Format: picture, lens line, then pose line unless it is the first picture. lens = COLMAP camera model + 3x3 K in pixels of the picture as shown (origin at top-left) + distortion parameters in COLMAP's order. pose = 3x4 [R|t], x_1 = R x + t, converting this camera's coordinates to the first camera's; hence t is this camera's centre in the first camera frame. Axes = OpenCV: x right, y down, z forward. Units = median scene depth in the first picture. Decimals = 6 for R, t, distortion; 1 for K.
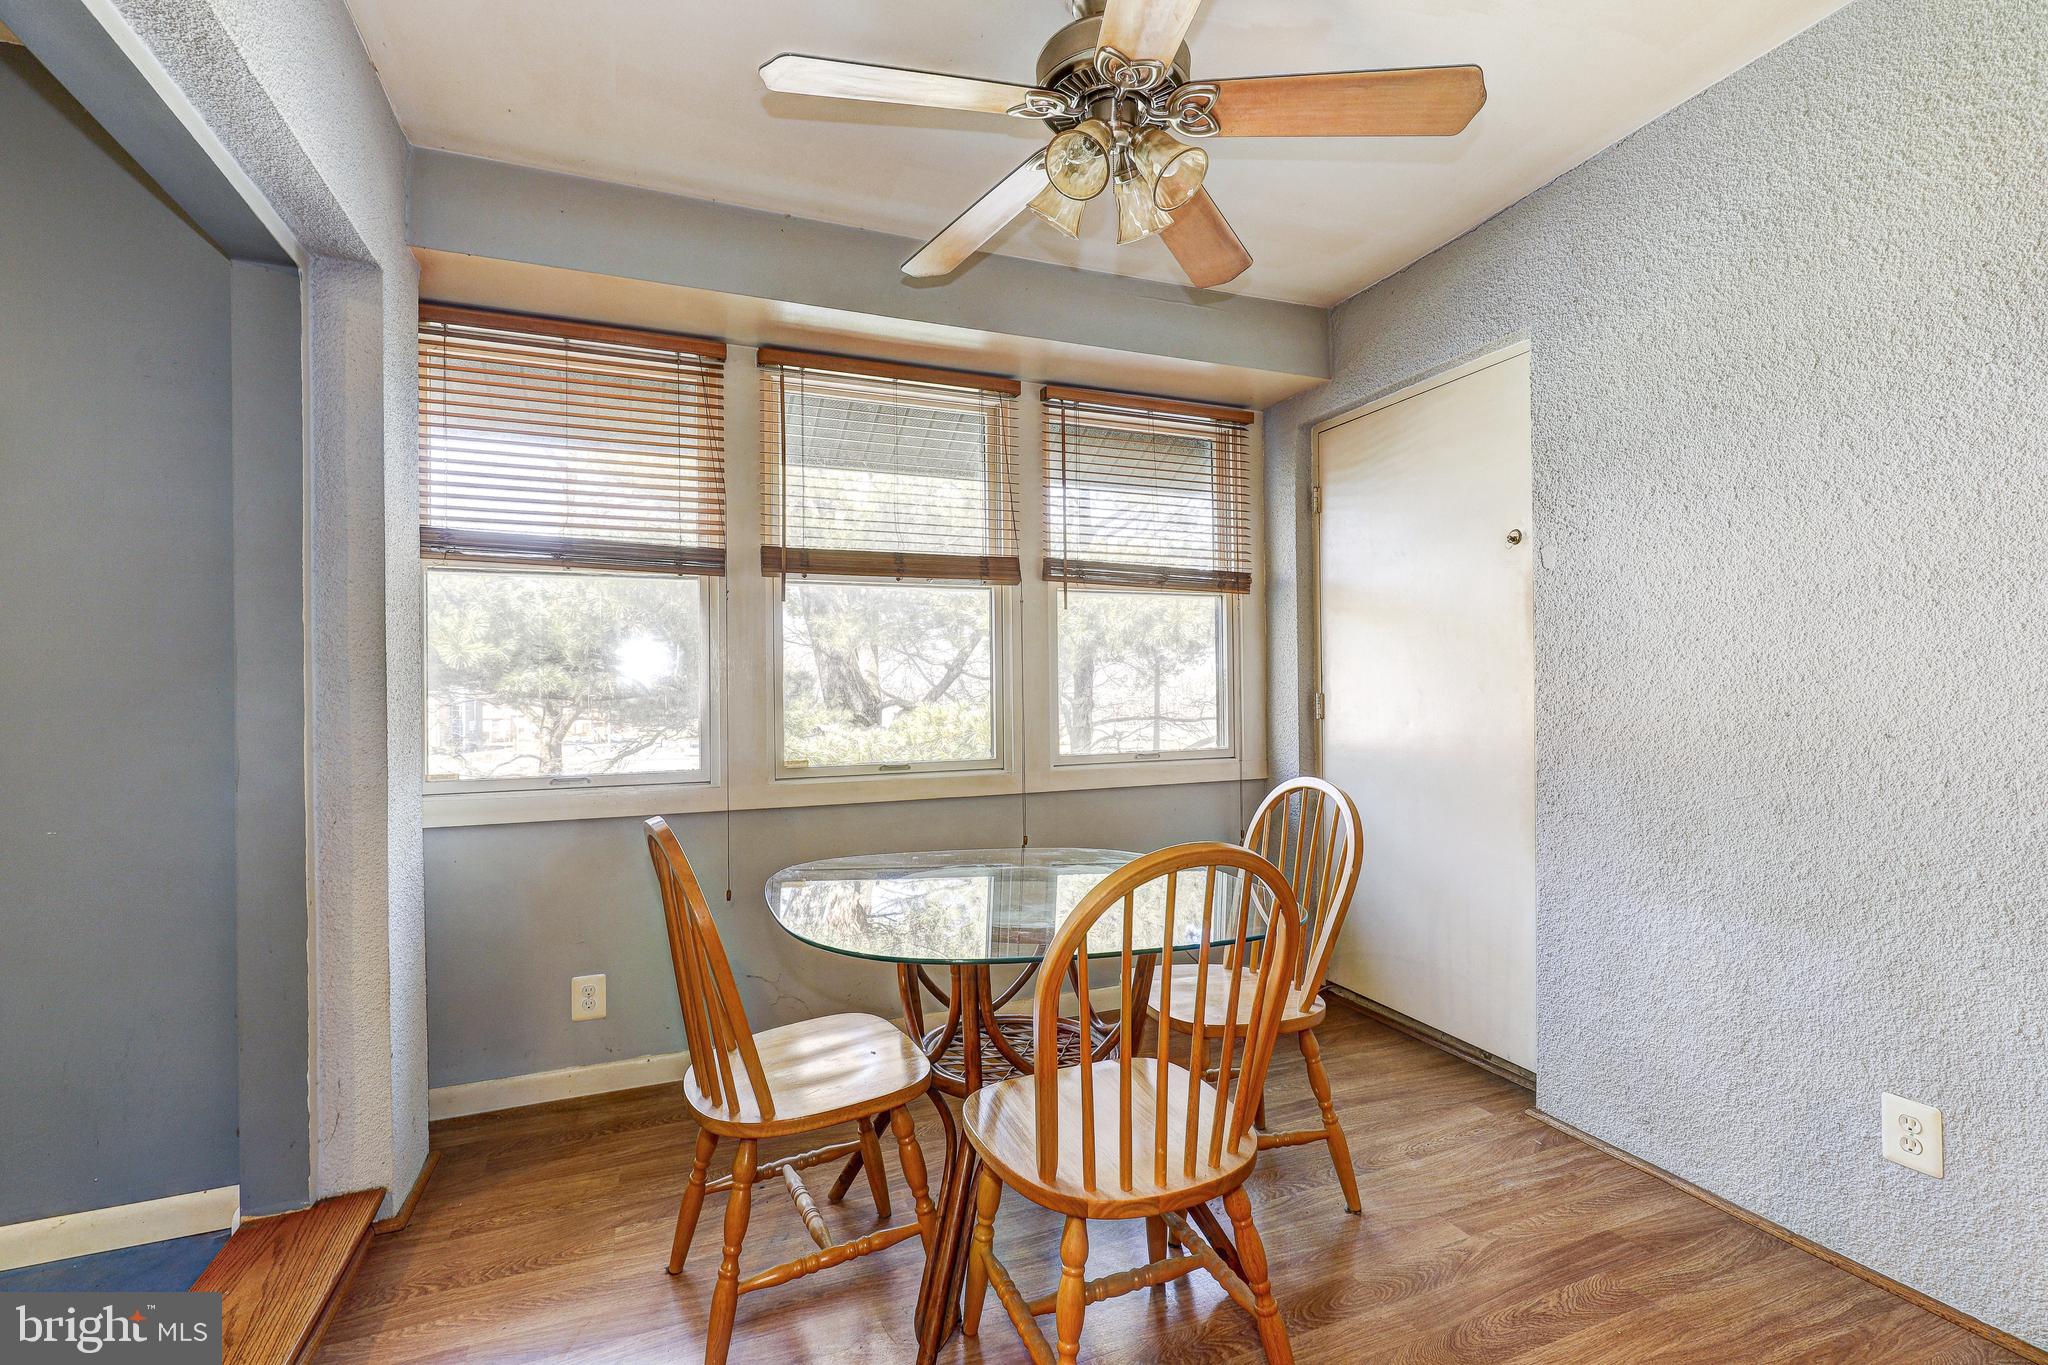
lens RADIAL K [[921.1, 0, 1031.2], [0, 921.1, 680.5], [0, 0, 1]] dist [0.000236, 0.000298]
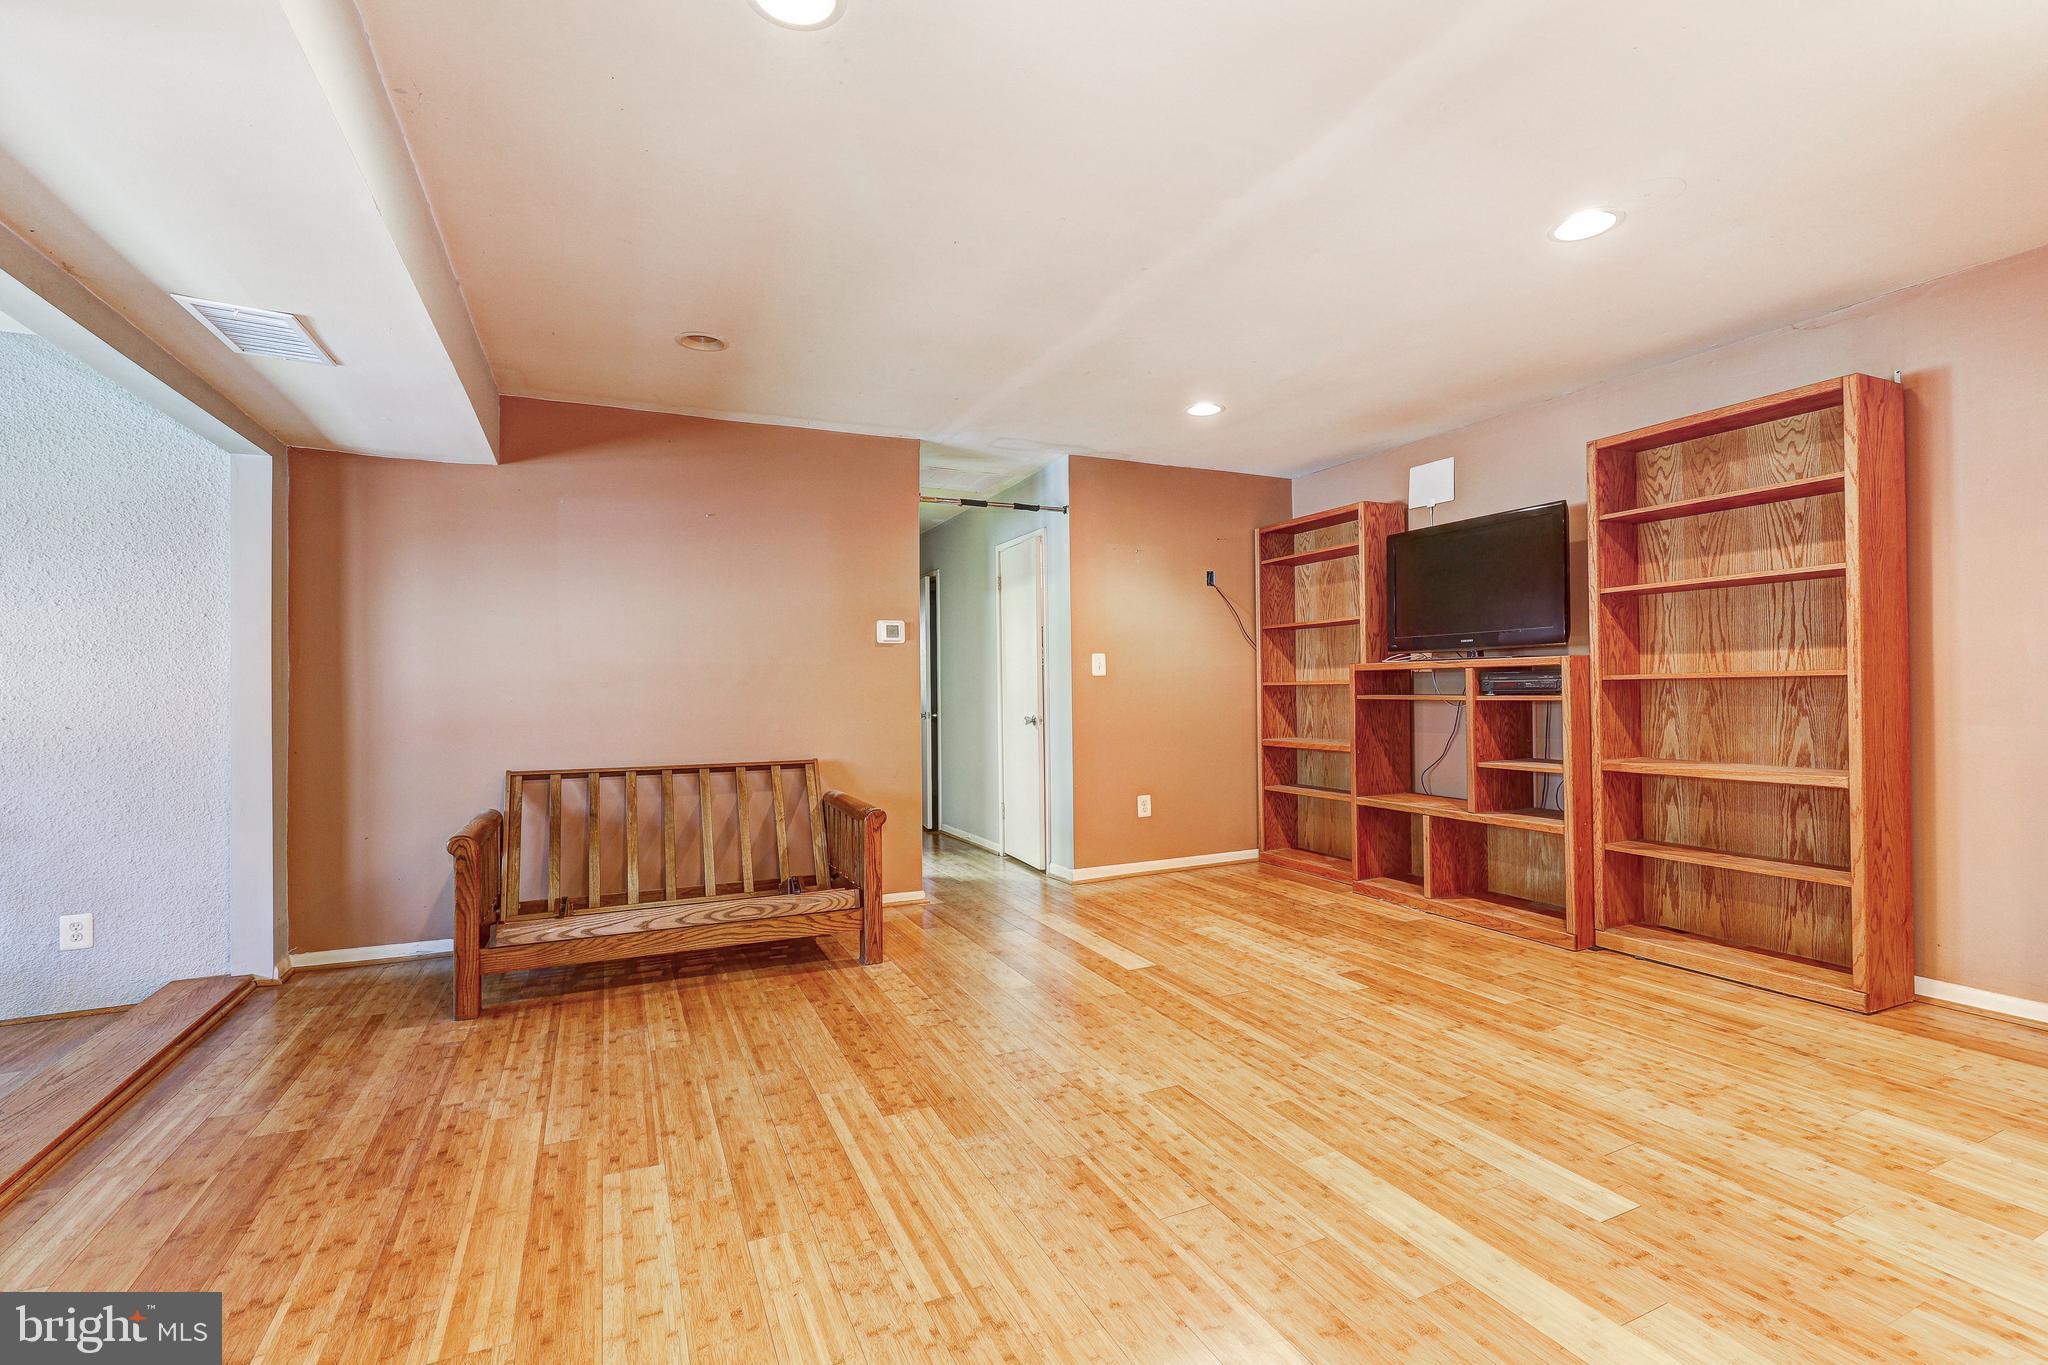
lens RADIAL K [[921.1, 0, 1031.2], [0, 921.1, 680.5], [0, 0, 1]] dist [0.000236, 0.000298]
pose [[-0.057853, 0.023137, 0.998057, -0.715919], [0.005241, 0.999725, -0.022872, 0.010133], [-0.998311, 0.003907, -0.057958, -0.578736]]
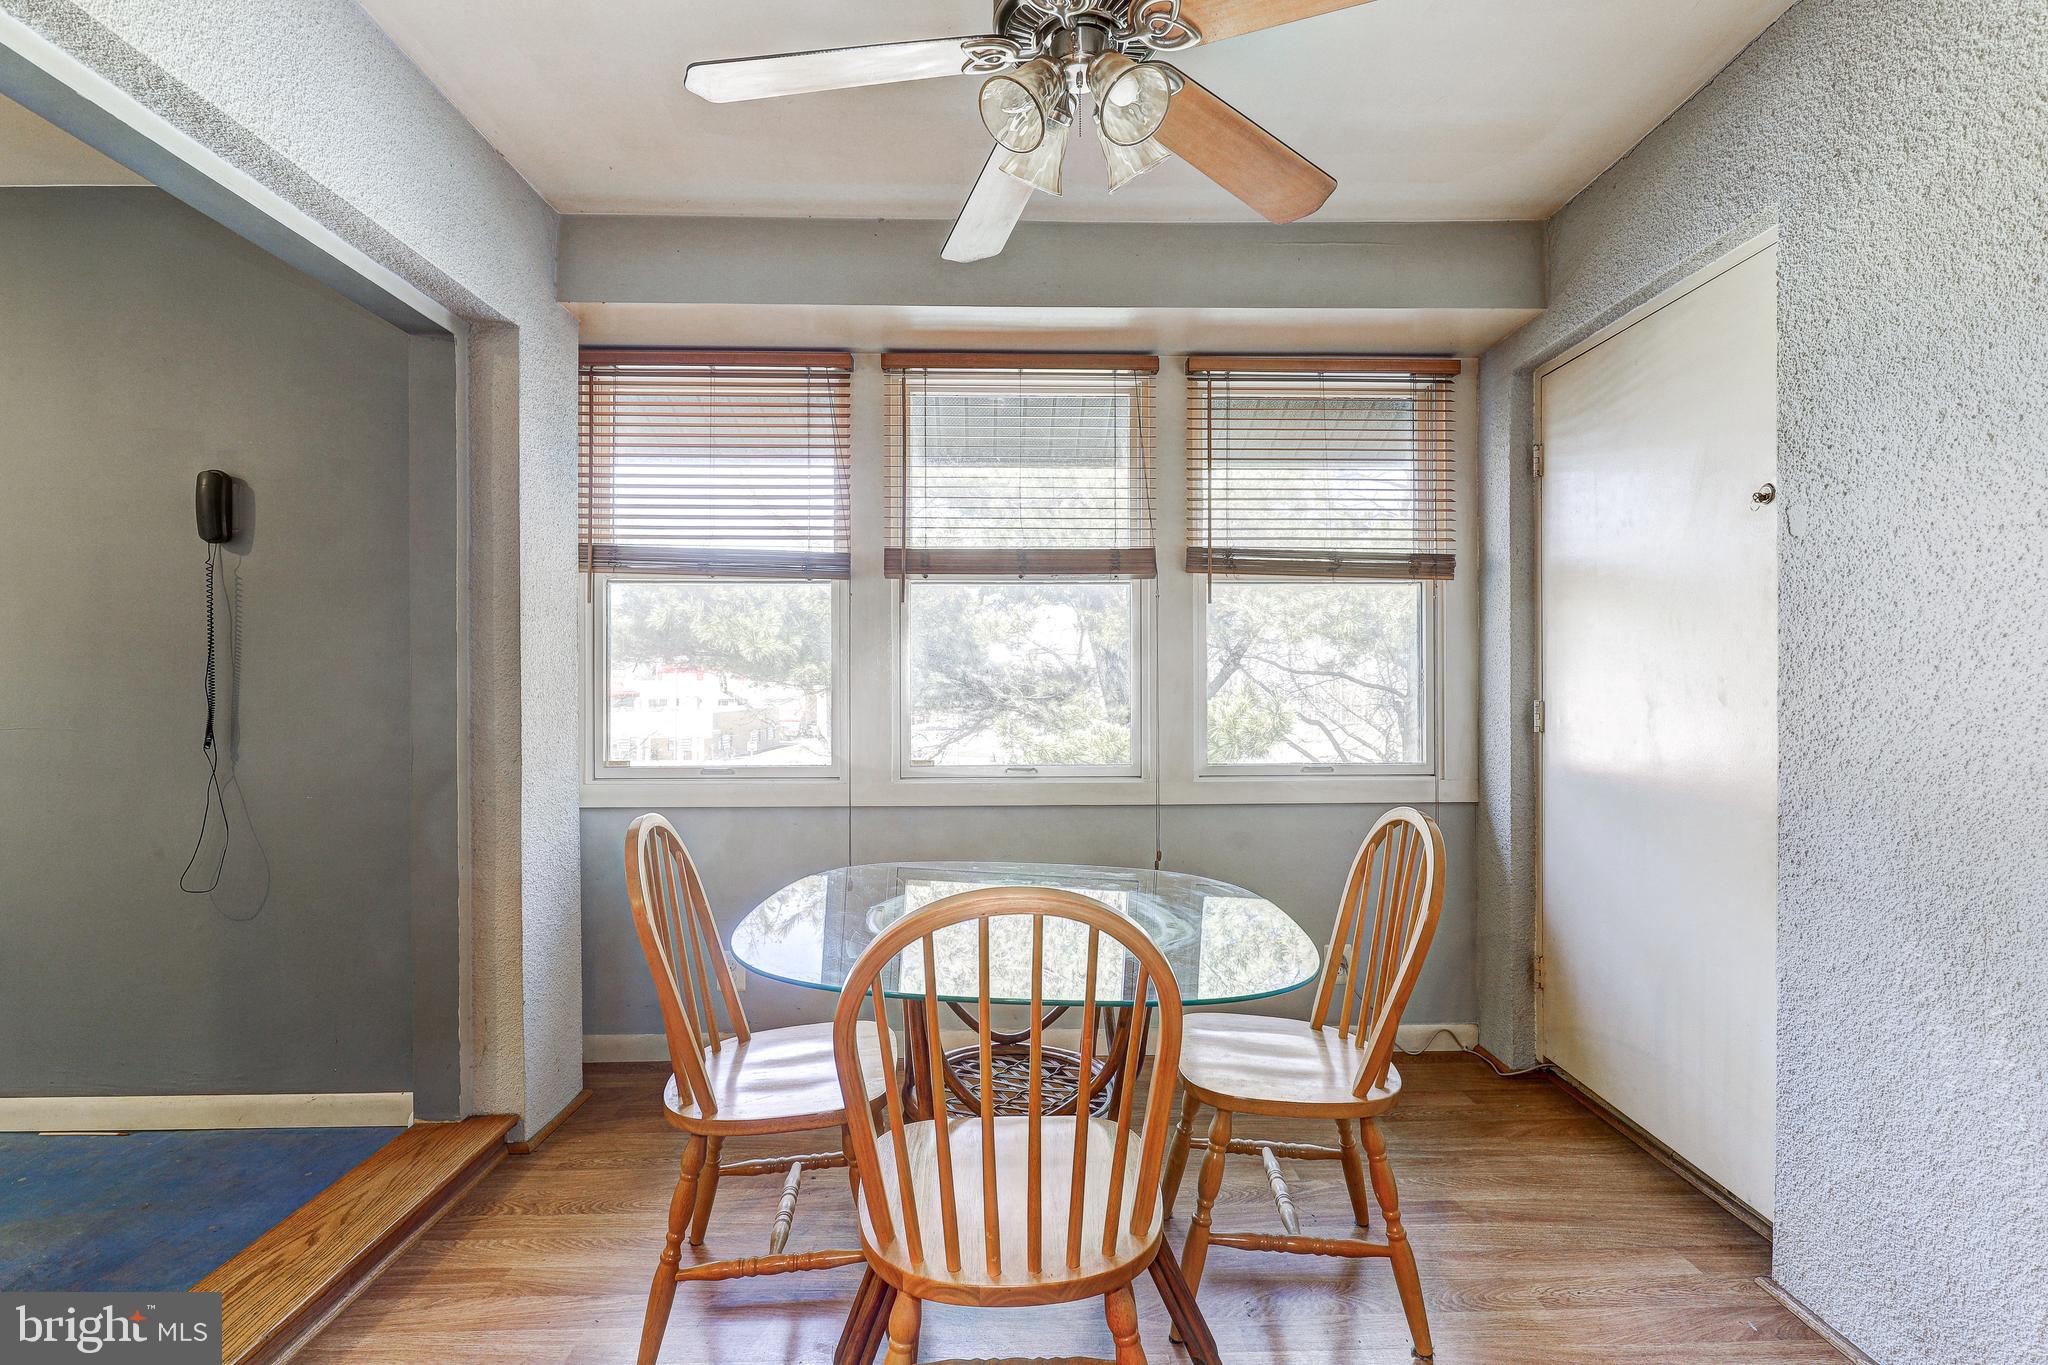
lens RADIAL K [[939.1, 0, 1029.9], [0, 939.1, 680.7], [0, 0, 1]] dist [0.000035, 0.000515]
pose [[0.933795, 0.008723, -0.357703, 0.238931], [-0.005780, 0.999940, 0.009295, -0.010924], [0.357763, -0.006612, 0.933789, 0.090858]]
